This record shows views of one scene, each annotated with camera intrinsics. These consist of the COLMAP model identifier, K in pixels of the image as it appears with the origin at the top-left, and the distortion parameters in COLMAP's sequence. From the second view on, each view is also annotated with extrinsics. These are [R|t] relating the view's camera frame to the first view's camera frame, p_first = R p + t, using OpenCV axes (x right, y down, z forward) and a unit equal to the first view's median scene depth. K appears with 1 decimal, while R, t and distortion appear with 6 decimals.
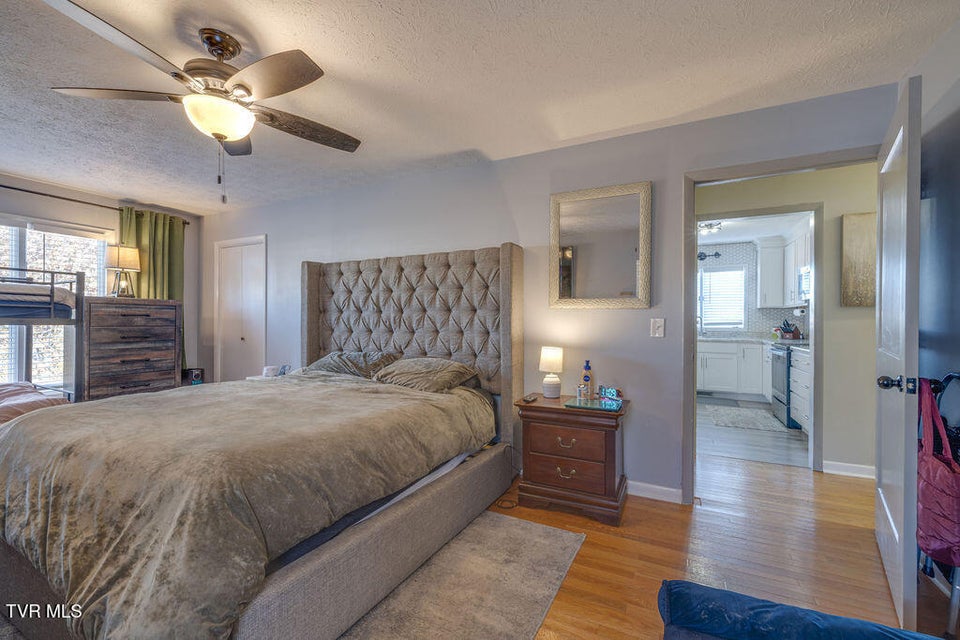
lens RADIAL K [[400.1, 0, 480.0], [0, 400.1, 320.0], [0, 0, 1]] dist [-0.000014, 0.000261]
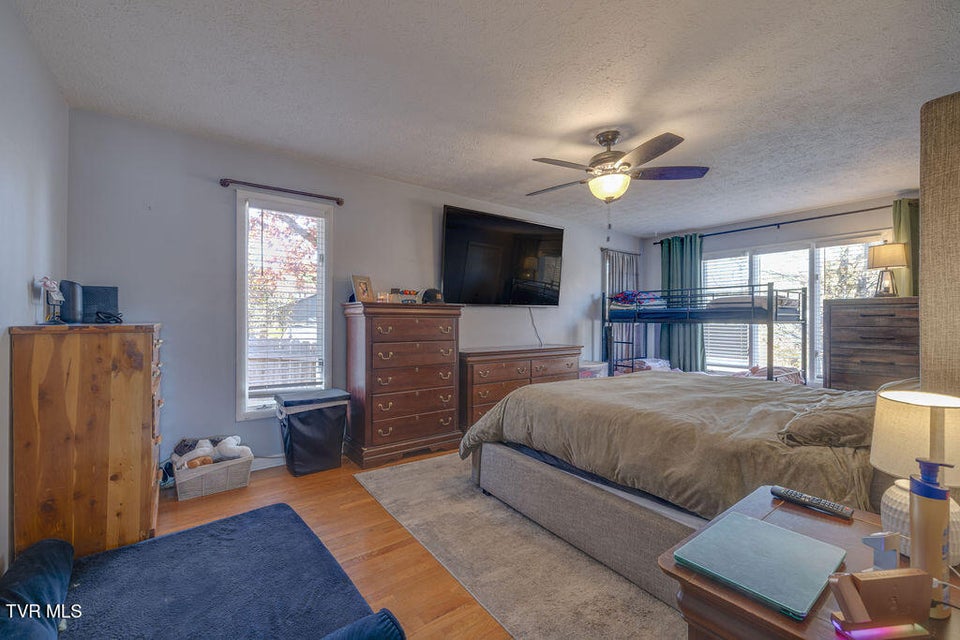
lens RADIAL K [[400.1, 0, 480.0], [0, 400.1, 320.0], [0, 0, 1]] dist [-0.000014, 0.000261]
pose [[-0.450616, -0.005723, -0.892699, 0.456134], [-0.001401, 0.999983, -0.005703, 0.006507], [0.892717, -0.001319, -0.450617, 0.614223]]
